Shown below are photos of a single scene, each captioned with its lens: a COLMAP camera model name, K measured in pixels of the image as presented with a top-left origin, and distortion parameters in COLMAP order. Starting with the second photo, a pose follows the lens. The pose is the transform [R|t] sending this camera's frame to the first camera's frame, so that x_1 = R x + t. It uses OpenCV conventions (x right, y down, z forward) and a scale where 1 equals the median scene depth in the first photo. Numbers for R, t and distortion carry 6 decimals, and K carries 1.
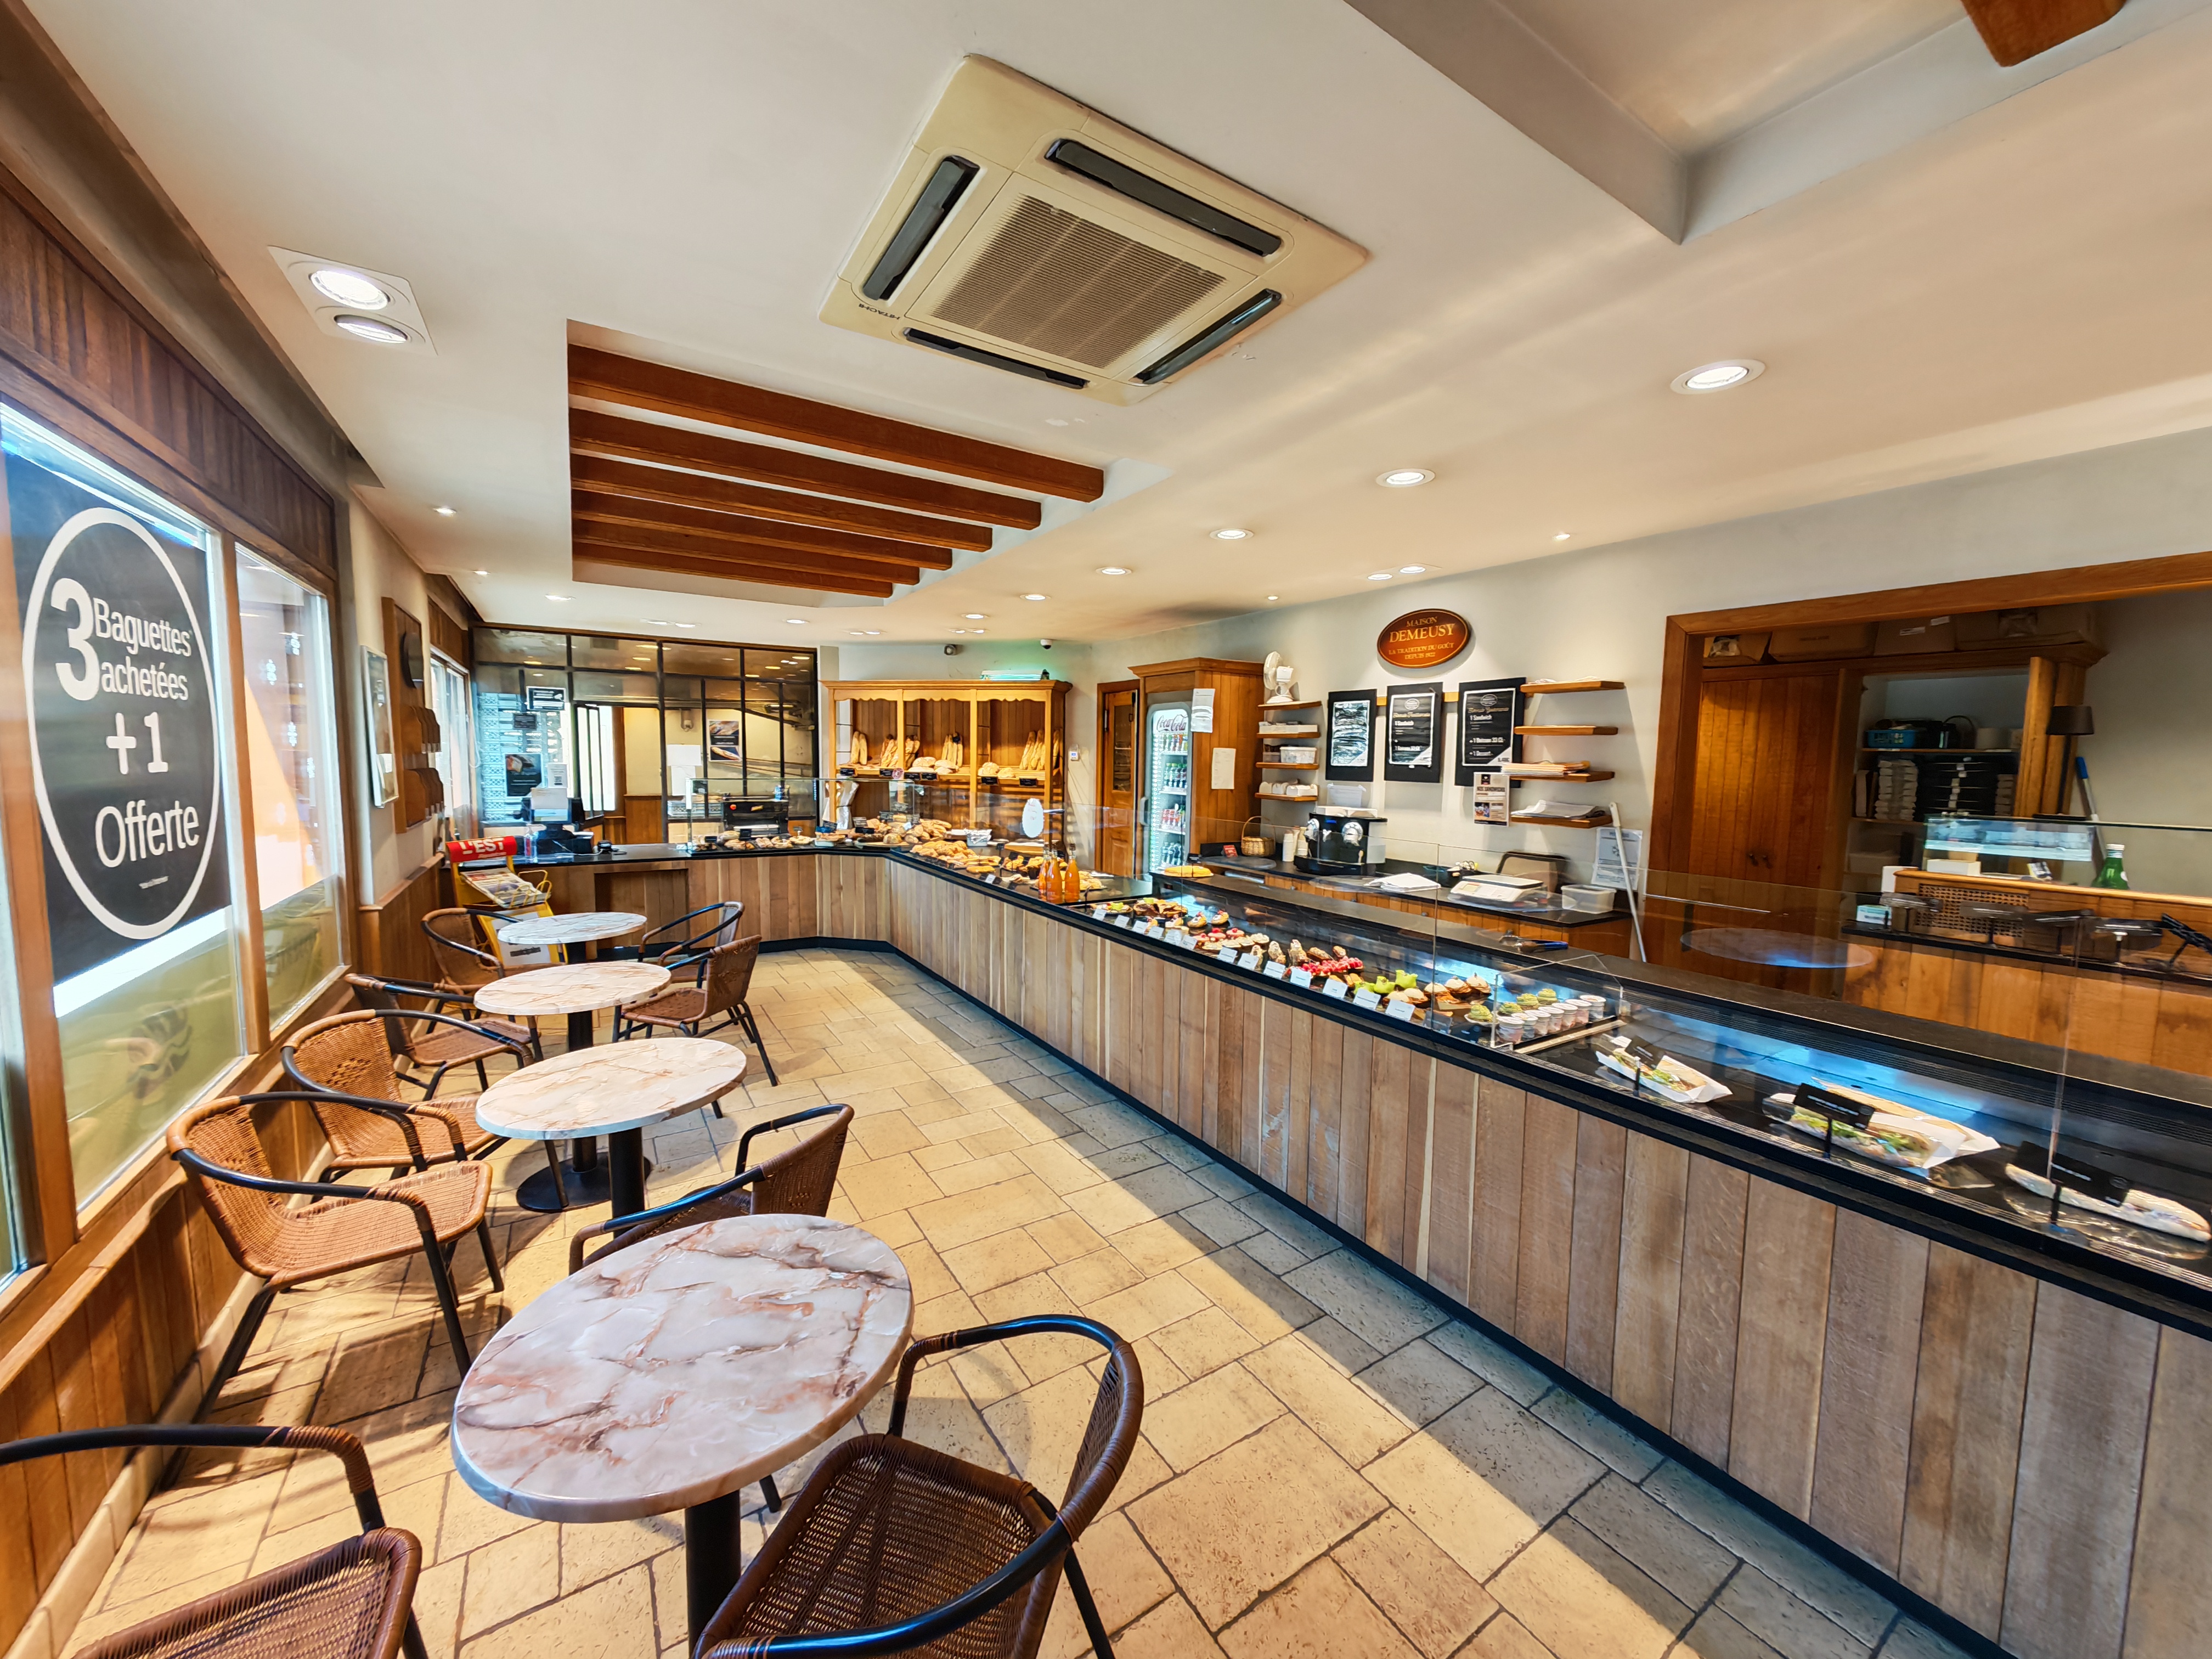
lens RADIAL K [[819.9, 0, 1106.0], [0, 819.9, 829.5], [0, 0, 1]] dist [0.000425, -0.000549]
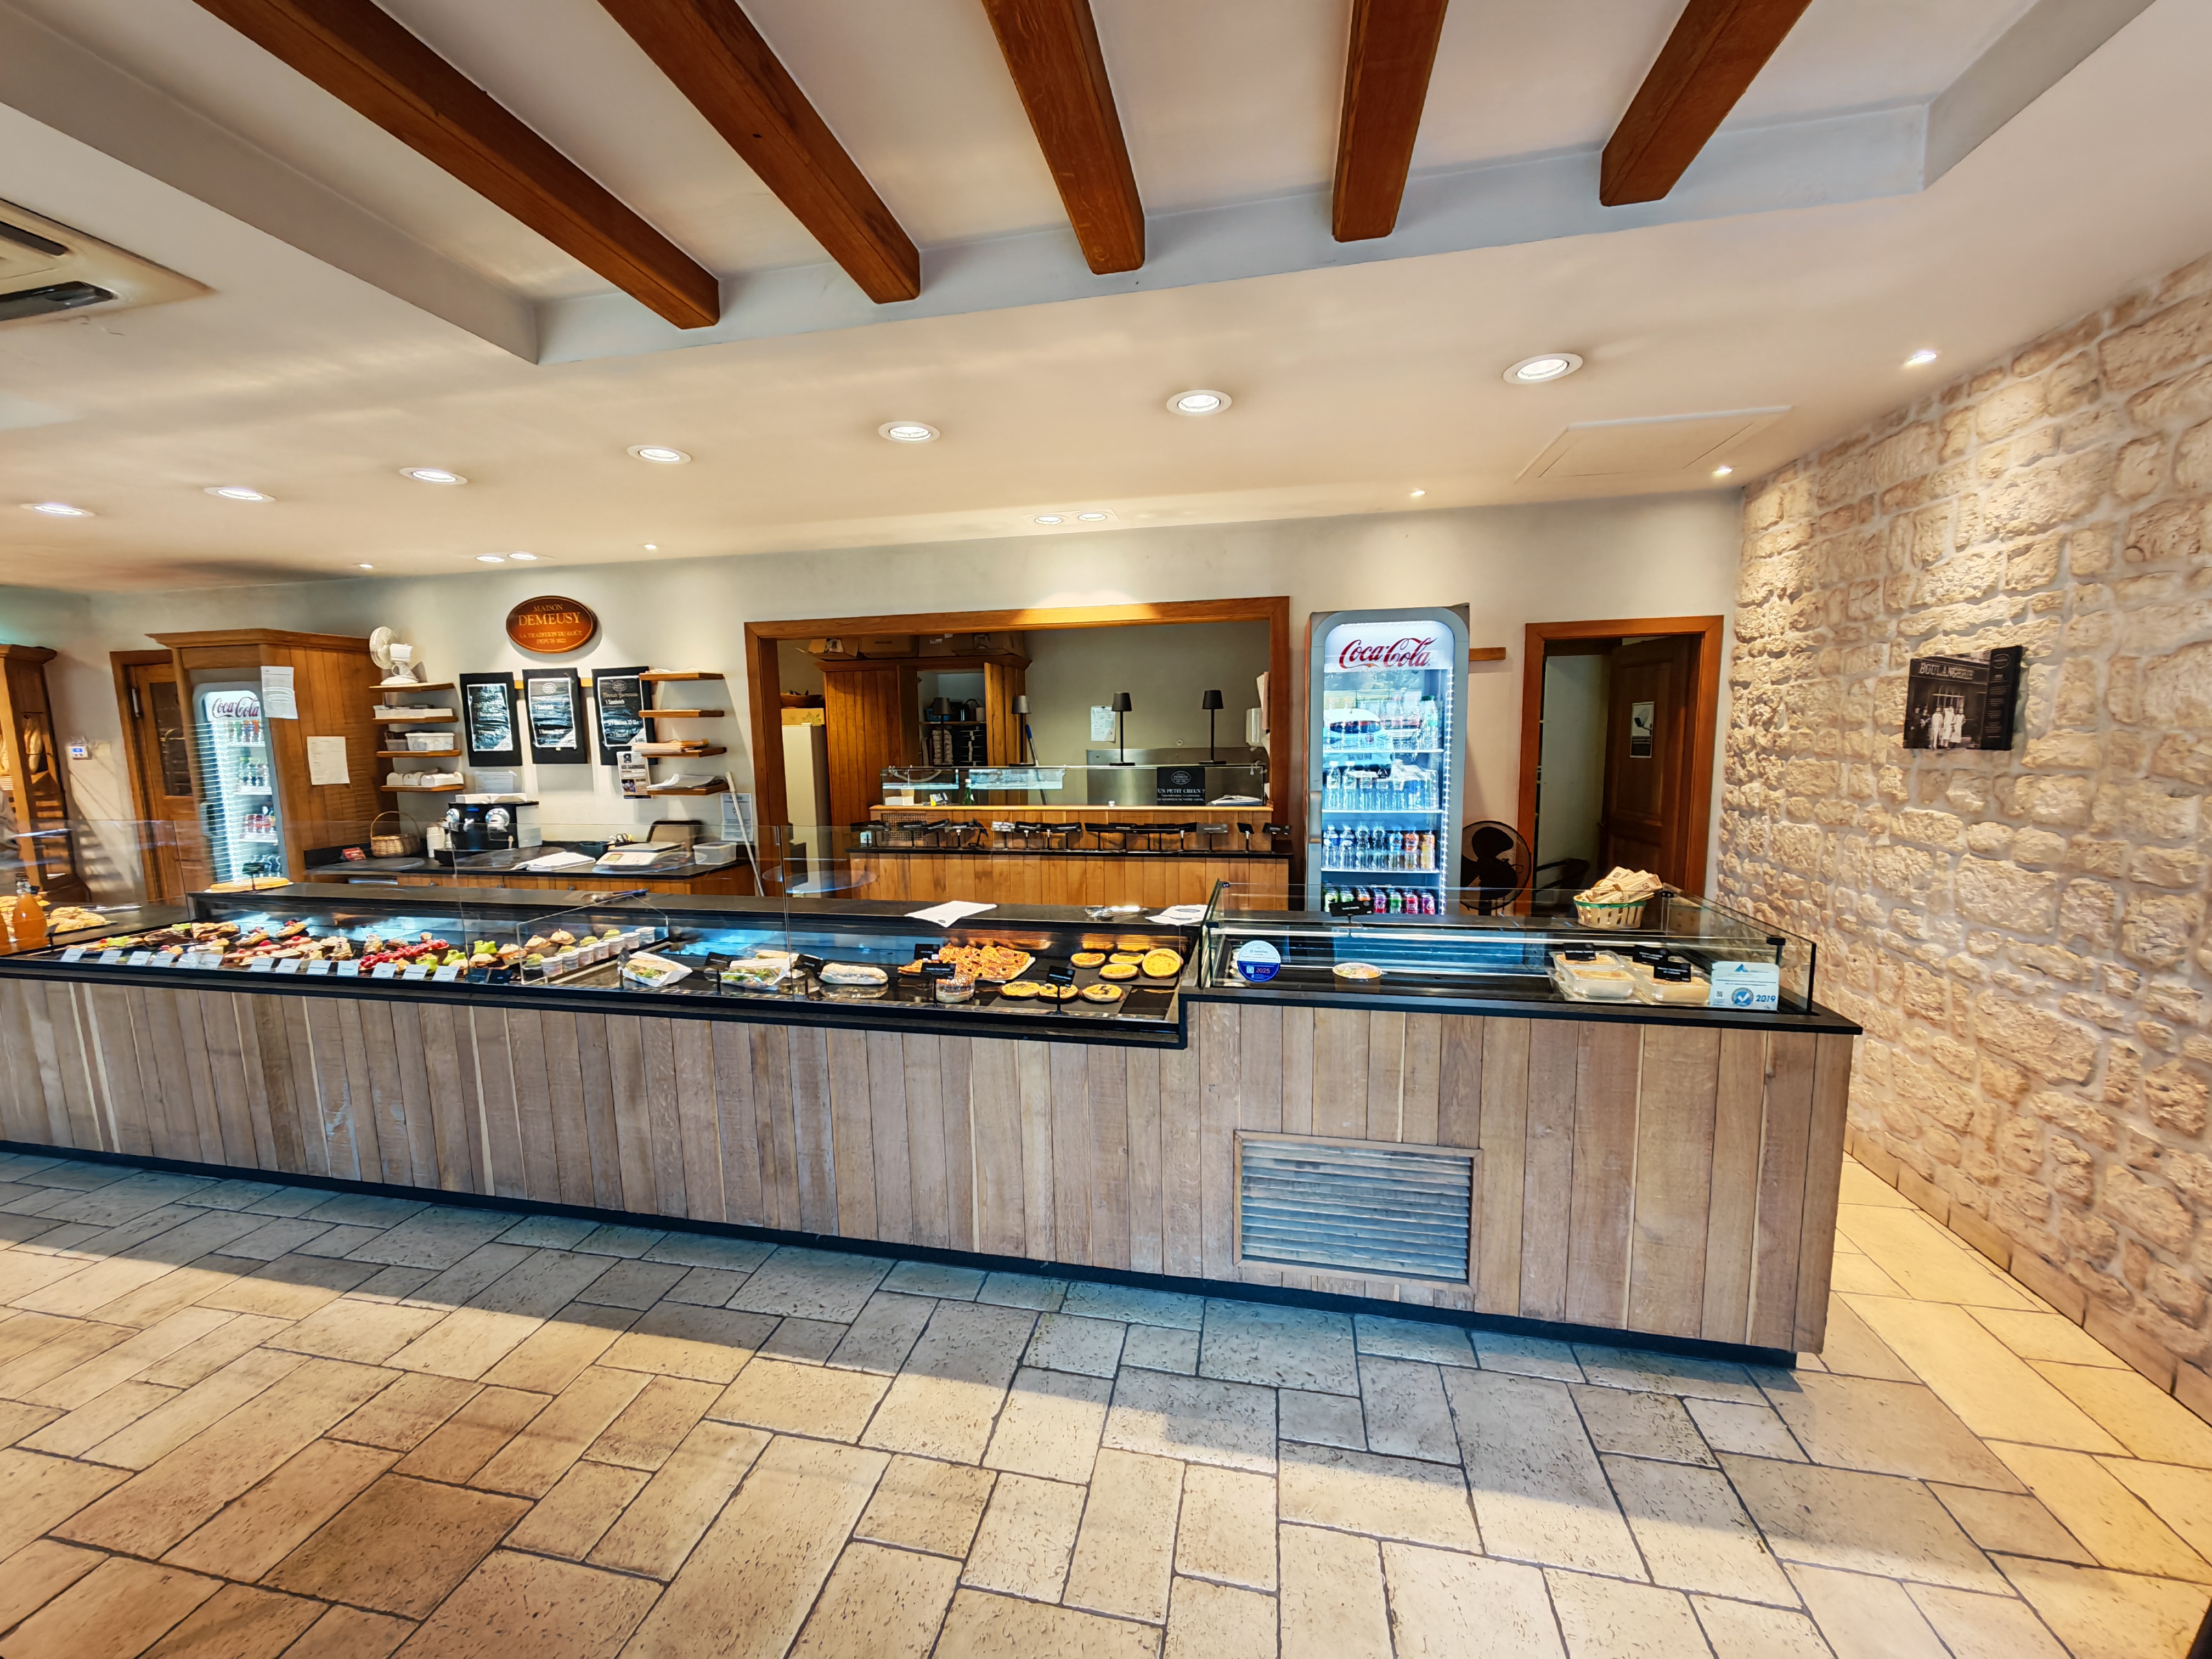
lens RADIAL K [[819.9, 0, 1106.0], [0, 819.9, 829.5], [0, 0, 1]] dist [0.000425, -0.000549]
pose [[0.693387, -0.114574, 0.711398, 0.119982], [0.093129, 0.993247, 0.069196, 0.018479], [-0.714522, 0.018272, 0.699375, -0.239265]]
